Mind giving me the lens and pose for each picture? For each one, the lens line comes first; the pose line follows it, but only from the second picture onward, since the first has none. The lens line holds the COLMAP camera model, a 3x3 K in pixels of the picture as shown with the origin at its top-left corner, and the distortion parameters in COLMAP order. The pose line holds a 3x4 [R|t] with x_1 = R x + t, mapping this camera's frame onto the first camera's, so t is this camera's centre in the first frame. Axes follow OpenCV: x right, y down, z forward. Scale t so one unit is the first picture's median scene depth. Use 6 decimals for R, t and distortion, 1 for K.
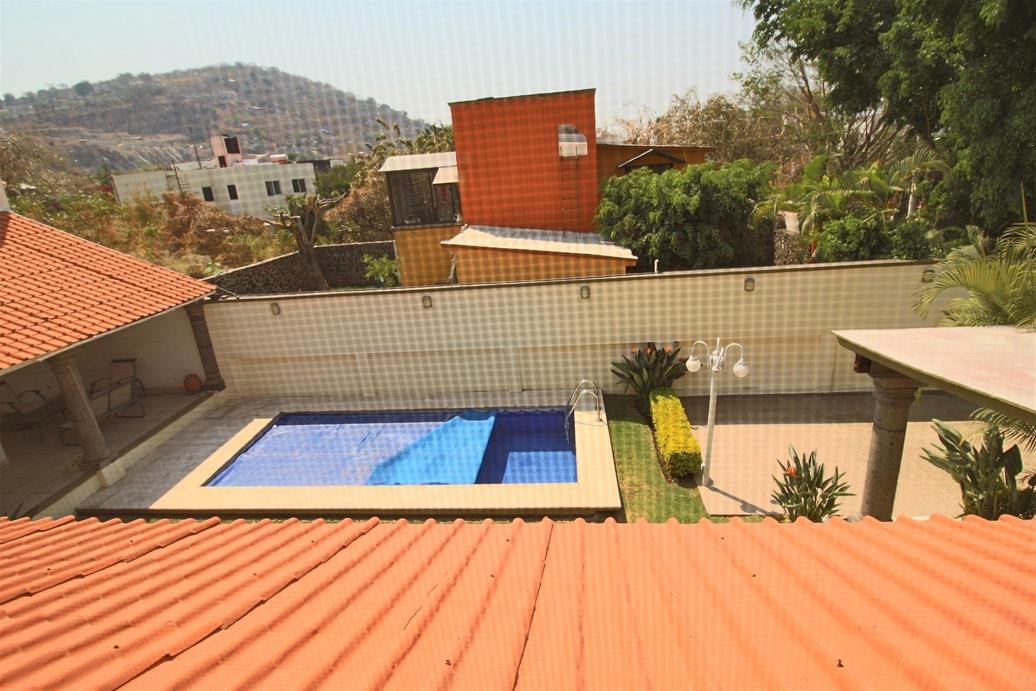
lens RADIAL K [[530.4, 0, 517.3], [0, 530.4, 346.6], [0, 0, 1]] dist [-0.000013, 0.000015]
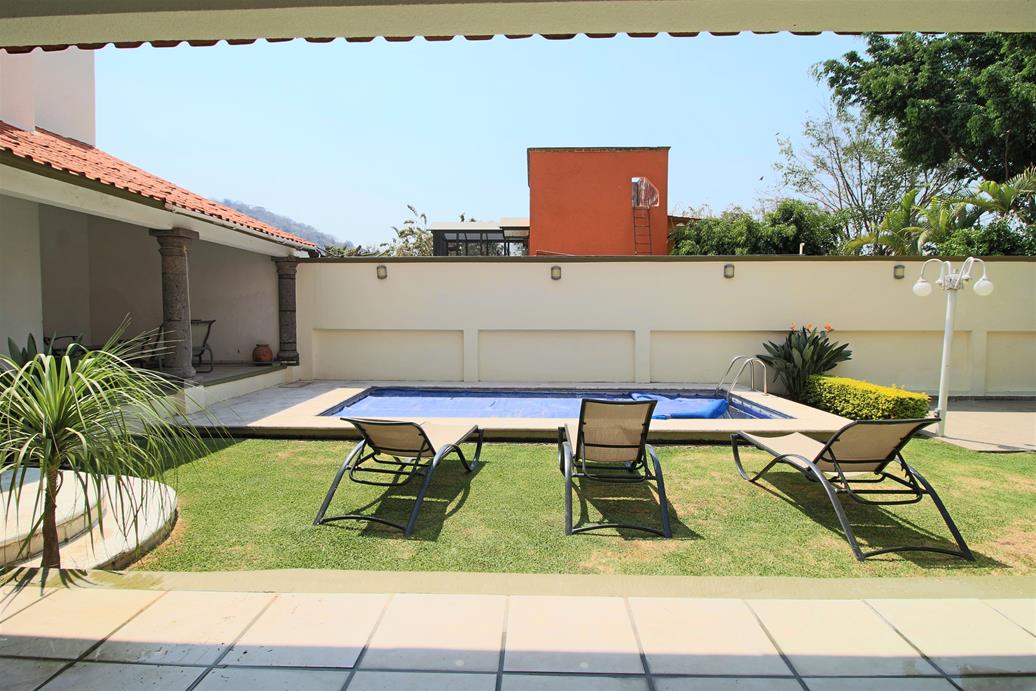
lens RADIAL K [[530.4, 0, 517.3], [0, 530.4, 342.8], [0, 0, 1]] dist [-0.000013, 0.000015]
pose [[0.993447, 0.077699, 0.083817, -0.275976], [-0.050470, 0.956229, -0.288233, 0.270693], [-0.102544, 0.282114, 0.953885, 0.146269]]
